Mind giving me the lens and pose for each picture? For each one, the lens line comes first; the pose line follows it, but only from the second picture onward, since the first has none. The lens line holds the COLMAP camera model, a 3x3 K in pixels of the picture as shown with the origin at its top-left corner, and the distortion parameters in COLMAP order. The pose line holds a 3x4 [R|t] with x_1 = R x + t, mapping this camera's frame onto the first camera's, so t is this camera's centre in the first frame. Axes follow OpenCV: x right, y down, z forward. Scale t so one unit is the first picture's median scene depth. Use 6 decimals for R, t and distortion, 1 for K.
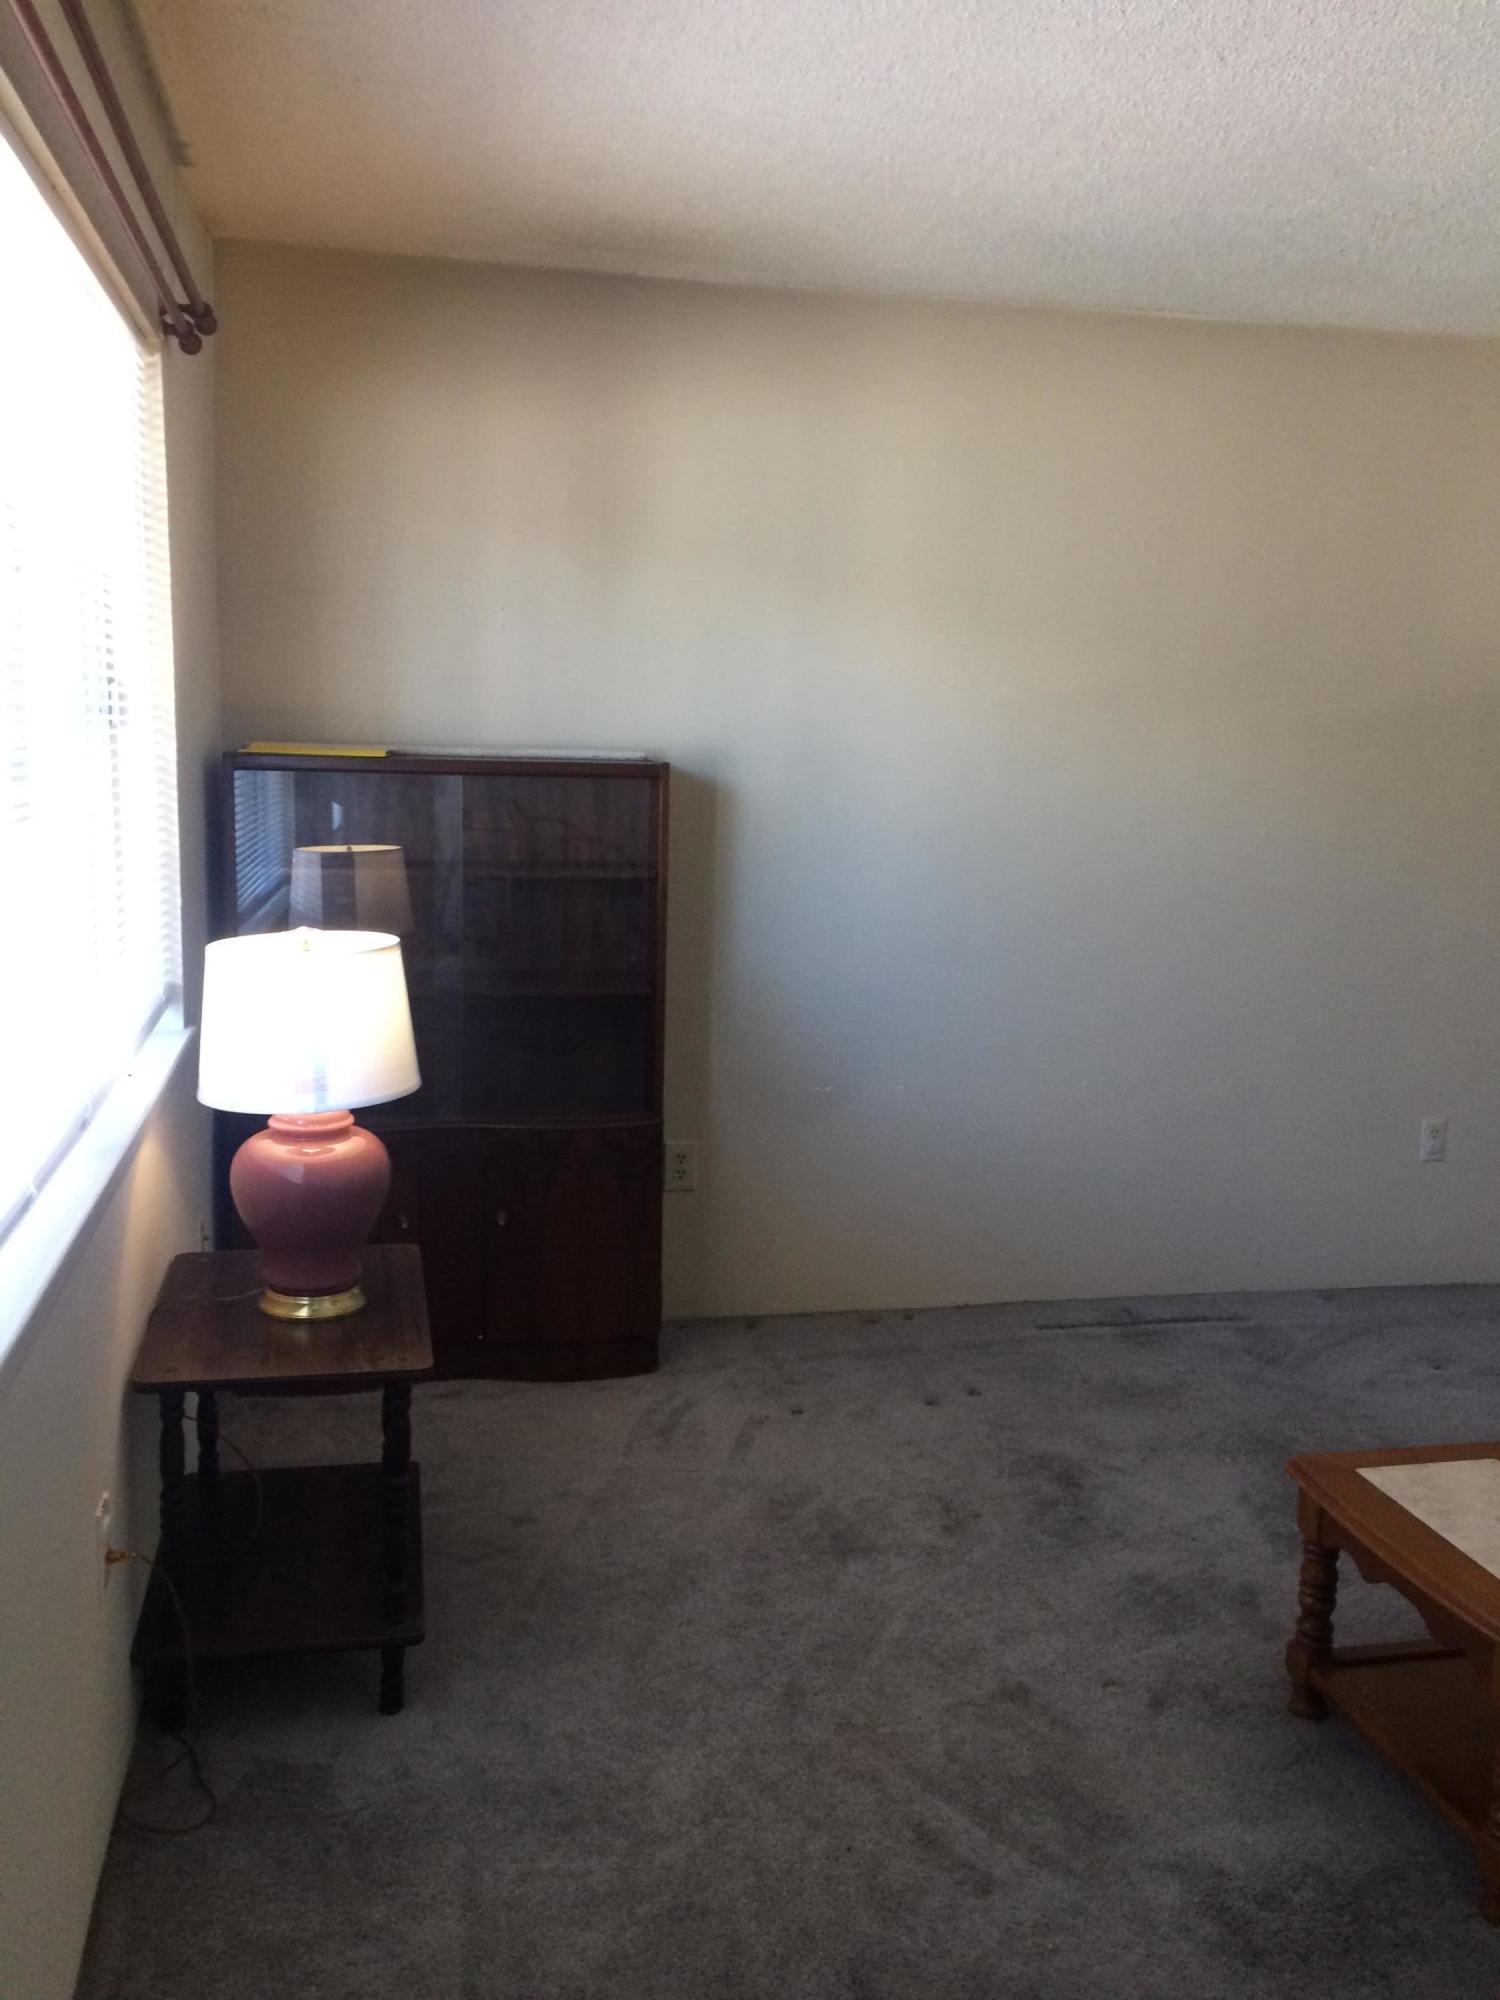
lens RADIAL K [[1712.0, 0, 749.8], [0, 1712.0, 996.2], [0, 0, 1]] dist [0.067455, -0.098284]
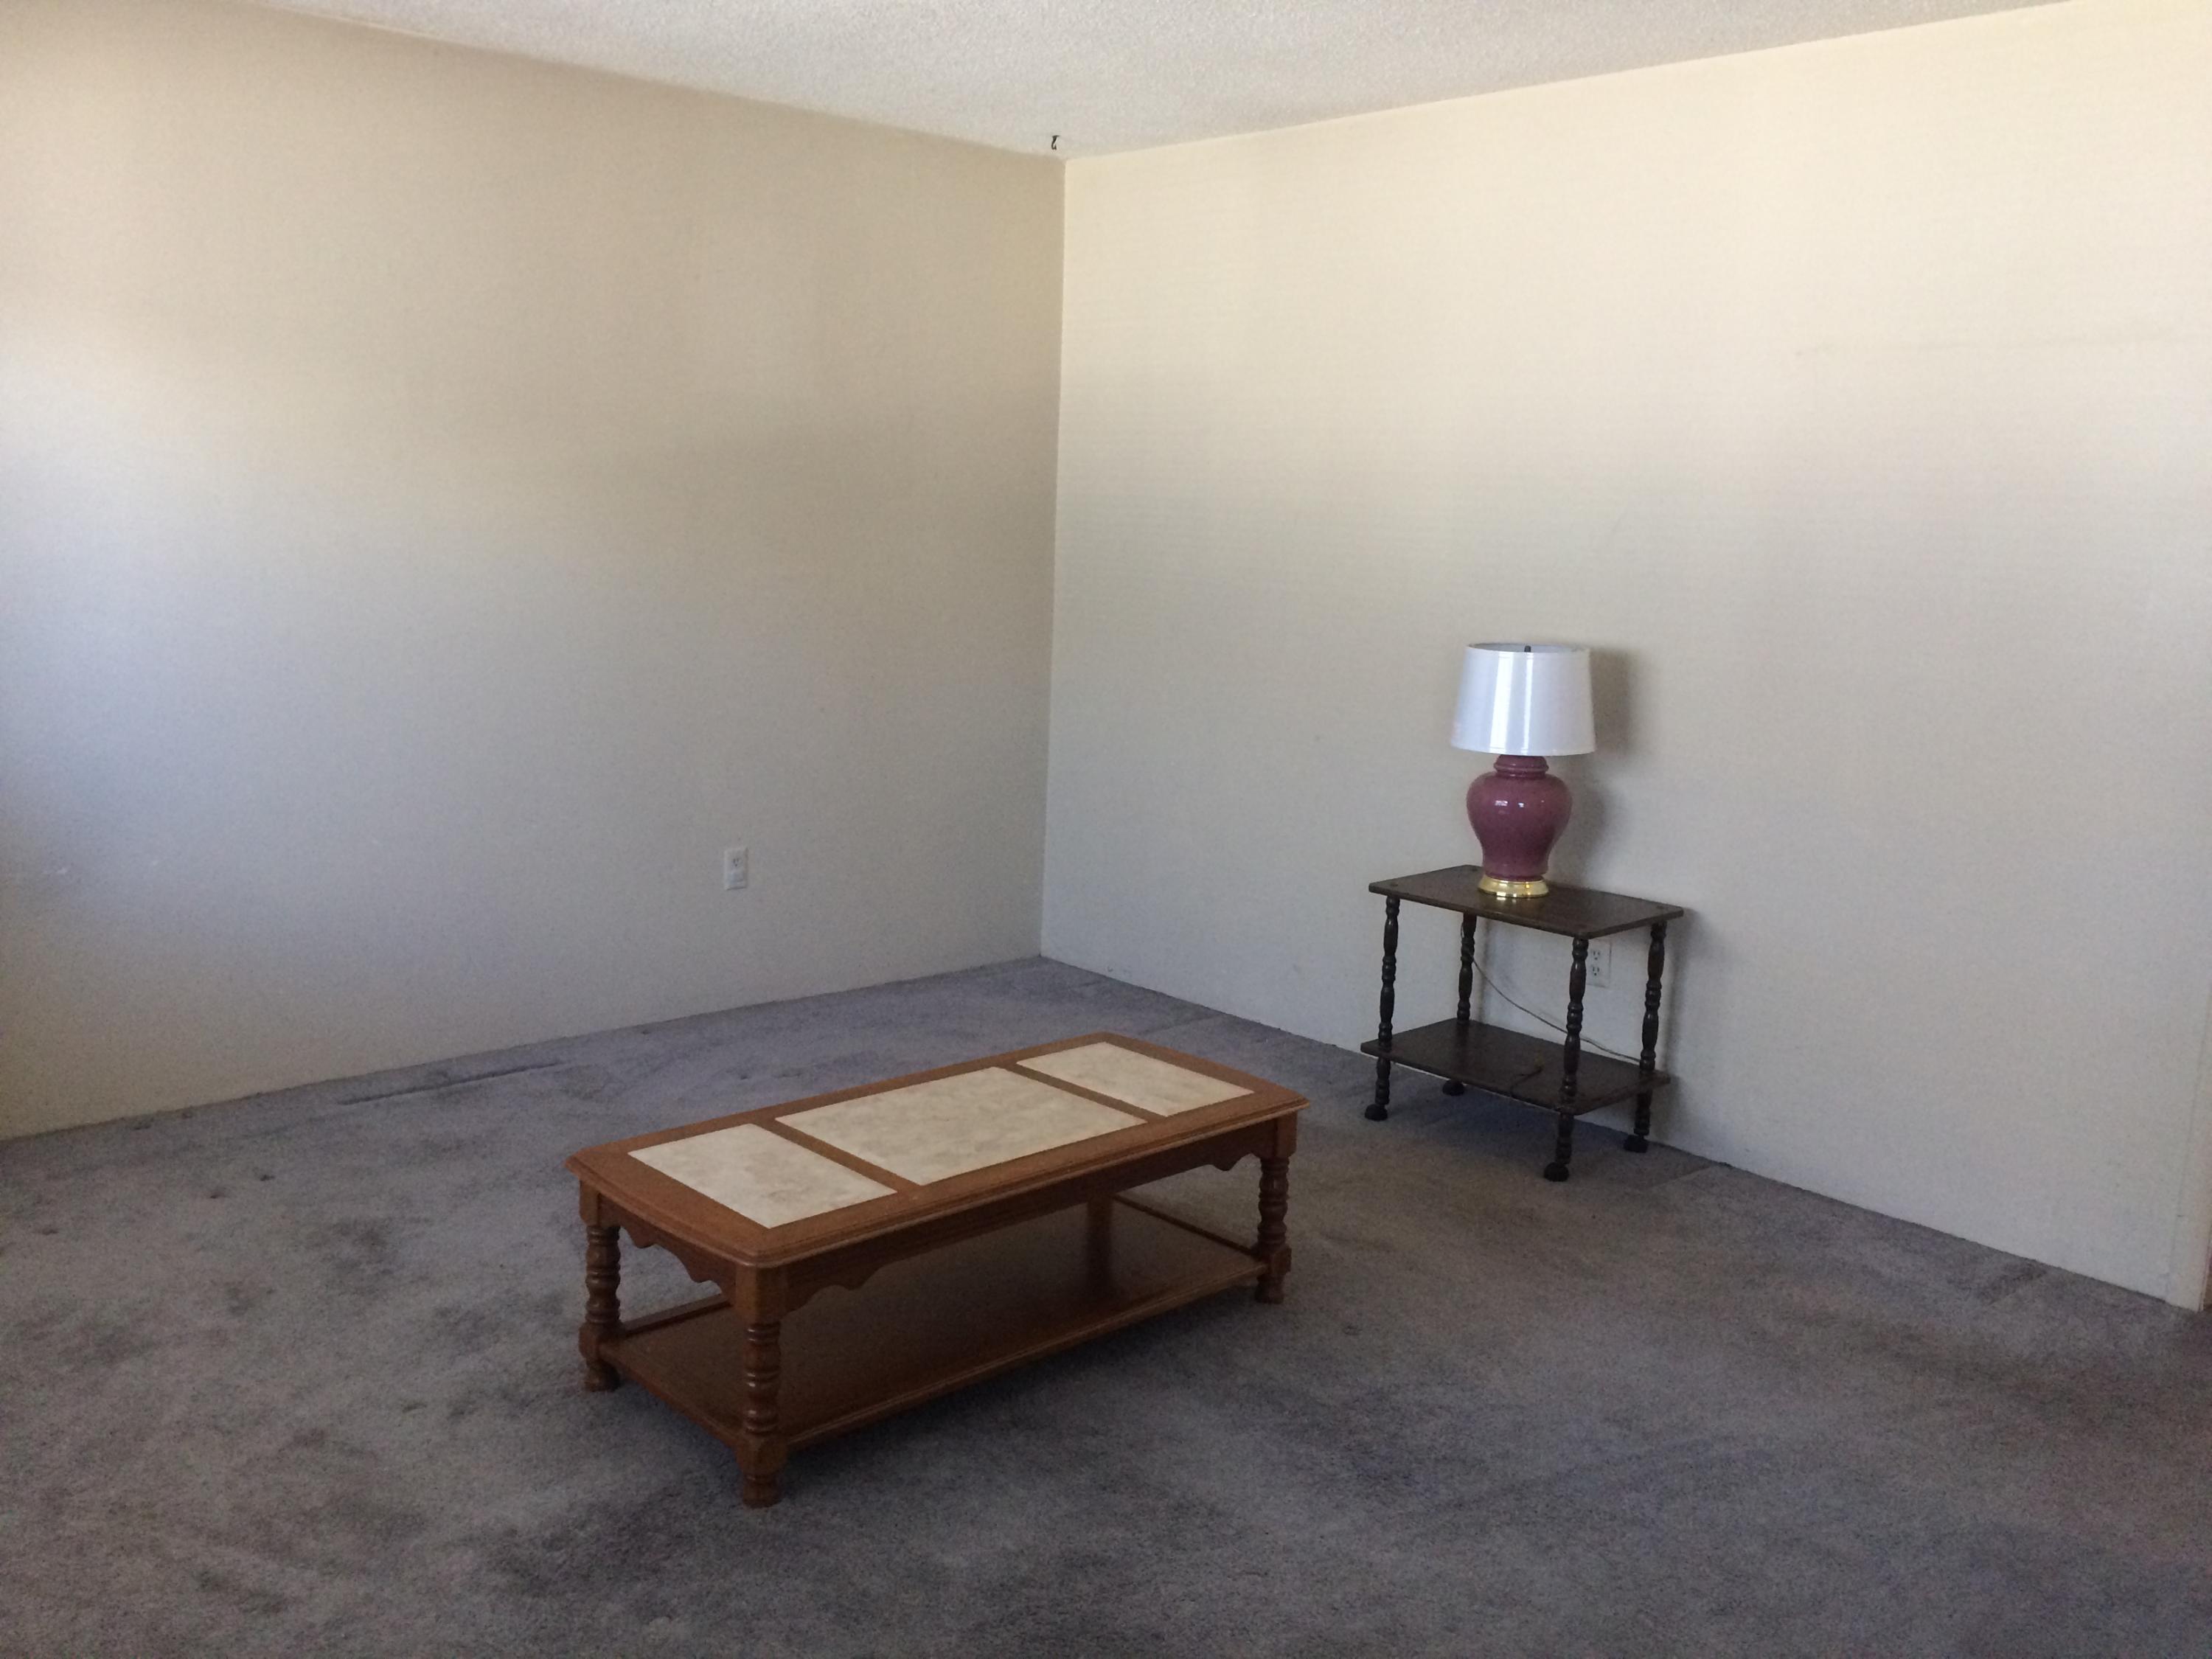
lens RADIAL K [[1893.5, 0, 1109.1], [0, 1893.5, 832.2], [0, 0, 1]] dist [0.067455, -0.098284]
pose [[0.859419, -0.079136, 0.505110, 0.019329], [0.061718, 0.996782, 0.051156, 0.027051], [-0.507533, -0.012790, 0.861538, -0.166472]]
